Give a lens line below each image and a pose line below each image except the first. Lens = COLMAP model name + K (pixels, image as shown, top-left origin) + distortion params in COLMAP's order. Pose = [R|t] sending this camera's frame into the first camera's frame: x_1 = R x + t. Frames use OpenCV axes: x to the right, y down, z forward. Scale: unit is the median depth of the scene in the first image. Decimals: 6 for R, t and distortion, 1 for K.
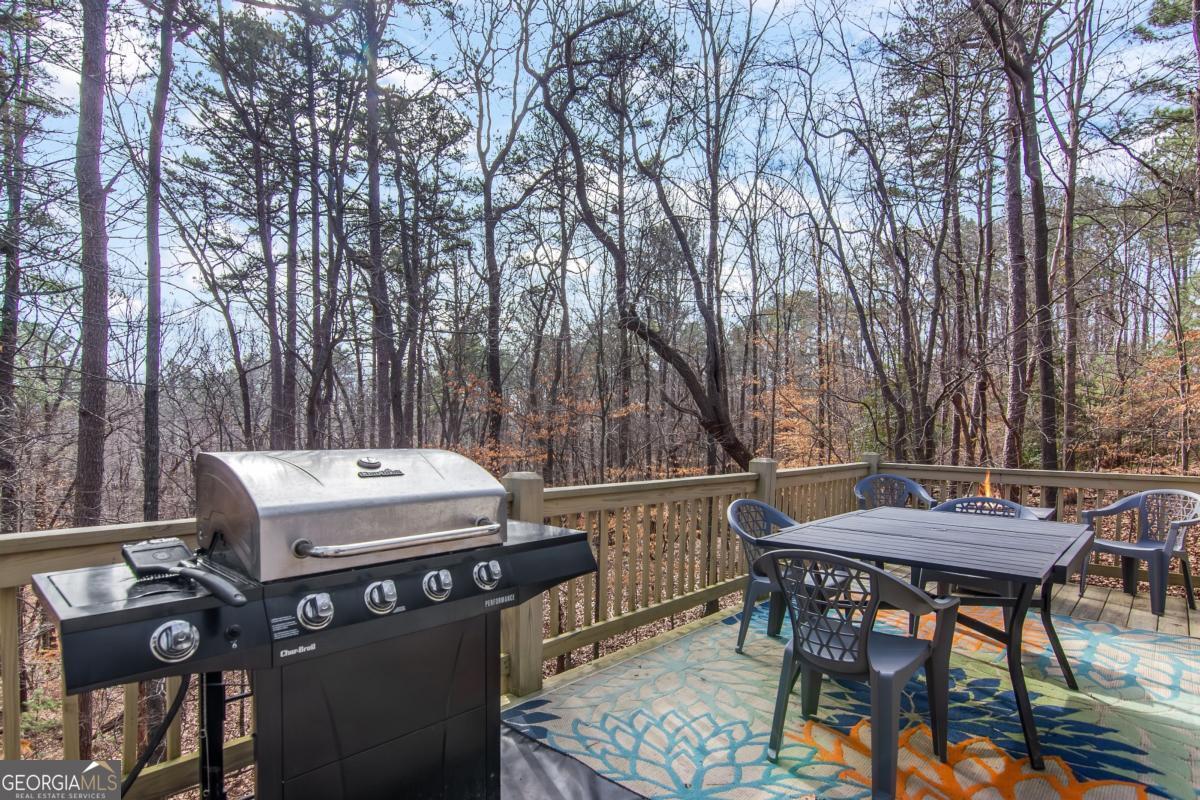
lens RADIAL K [[600.8, 0, 630.2], [0, 600.8, 443.3], [0, 0, 1]] dist [-0.001968, -0.000203]
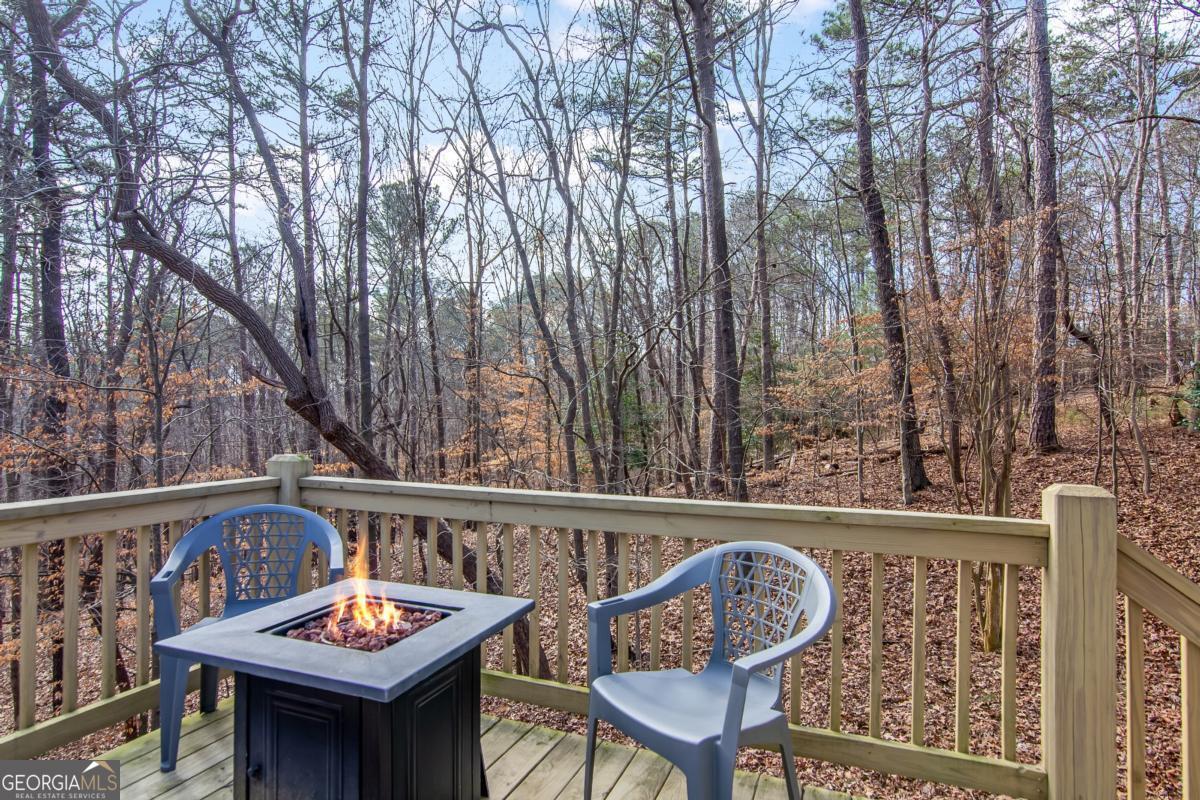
lens RADIAL K [[600.8, 0, 599.8], [0, 600.8, 403.4], [0, 0, 1]] dist [-0.001968, -0.000203]
pose [[0.945217, 0.001968, 0.326438, 0.167545], [0.007603, 0.999578, -0.028042, -0.004037], [-0.326355, 0.028987, 0.944803, 0.160638]]
